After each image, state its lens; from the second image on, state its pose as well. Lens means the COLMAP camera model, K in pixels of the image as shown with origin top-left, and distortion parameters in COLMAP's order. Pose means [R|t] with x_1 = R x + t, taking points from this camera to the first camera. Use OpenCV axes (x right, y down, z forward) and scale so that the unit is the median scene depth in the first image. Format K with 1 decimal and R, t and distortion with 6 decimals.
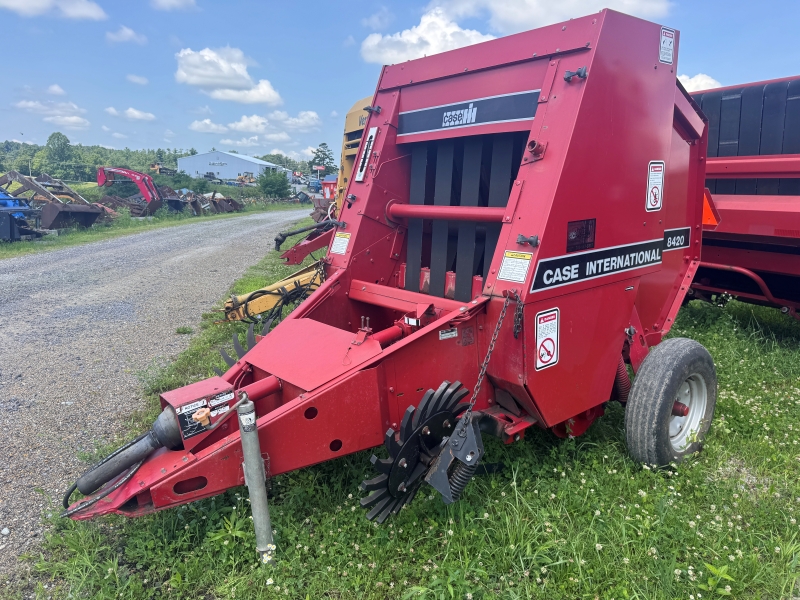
lens RADIAL K [[563.1, 0, 400.0], [0, 563.1, 300.0], [0, 0, 1]] dist [0.033949, -0.068959]
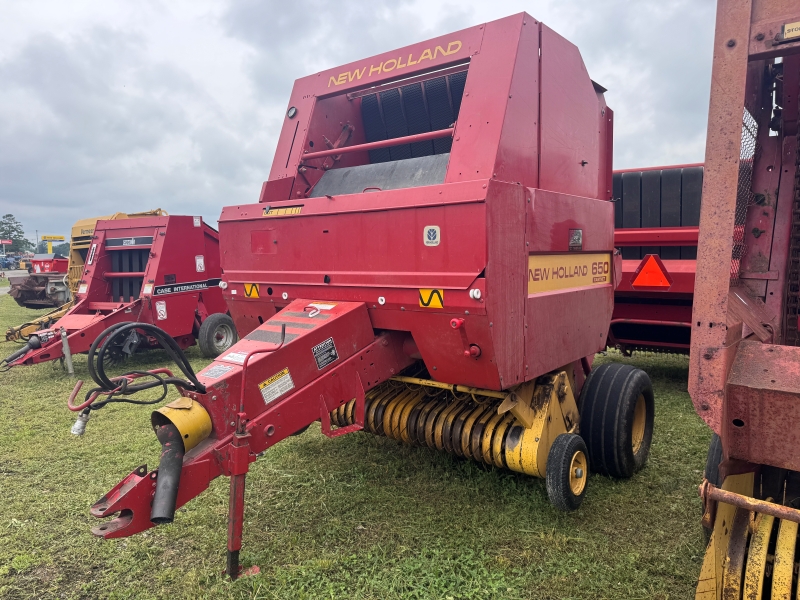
lens RADIAL K [[563.1, 0, 400.0], [0, 563.1, 300.0], [0, 0, 1]] dist [0.033949, -0.068959]
pose [[0.888572, -0.064115, 0.454234, 0.002640], [0.117585, 0.988937, -0.090432, 0.380429], [-0.443411, 0.133766, 0.886281, -2.062401]]
